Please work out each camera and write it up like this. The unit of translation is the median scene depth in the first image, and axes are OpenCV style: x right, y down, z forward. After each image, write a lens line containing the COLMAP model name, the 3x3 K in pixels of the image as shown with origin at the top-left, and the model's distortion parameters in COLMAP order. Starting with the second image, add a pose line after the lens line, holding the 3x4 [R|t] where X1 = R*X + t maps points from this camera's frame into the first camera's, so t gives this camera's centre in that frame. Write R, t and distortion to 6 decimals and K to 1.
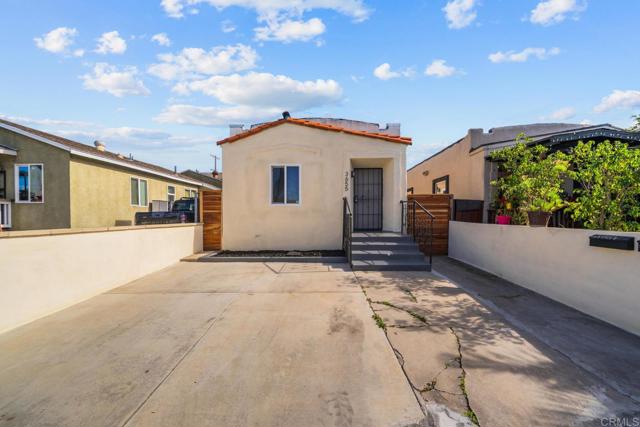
lens RADIAL K [[220.5, 0, 329.5], [0, 220.5, 216.3], [0, 0, 1]] dist [-0.005103, -0.000240]
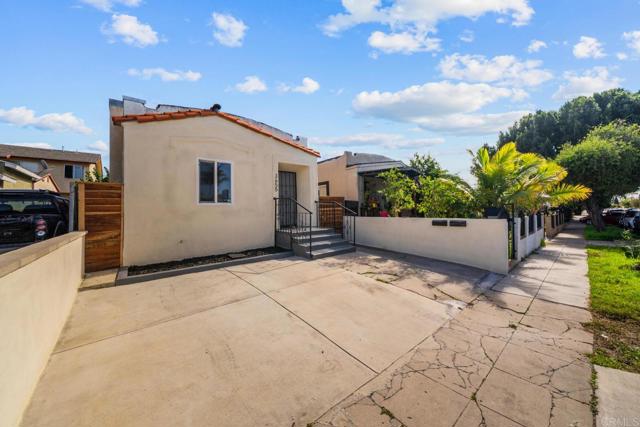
lens RADIAL K [[220.5, 0, 326.1], [0, 220.5, 200.8], [0, 0, 1]] dist [-0.005103, -0.000240]
pose [[0.760808, 0.011520, 0.648875, -0.449952], [0.022270, 0.998790, -0.043845, -0.015958], [-0.648595, 0.047809, 0.759631, 0.012499]]
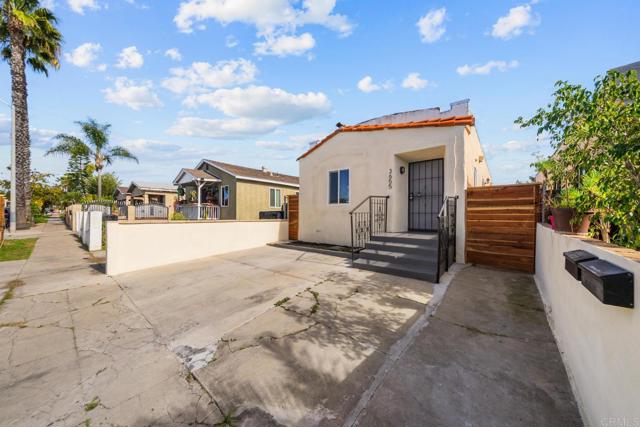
lens RADIAL K [[220.5, 0, 329.9], [0, 220.5, 212.9], [0, 0, 1]] dist [-0.005103, -0.000240]
pose [[0.783989, 0.000061, -0.620774, 0.476054], [-0.004912, 0.999969, -0.006105, -0.002589], [0.620755, 0.007835, 0.783965, 0.084013]]
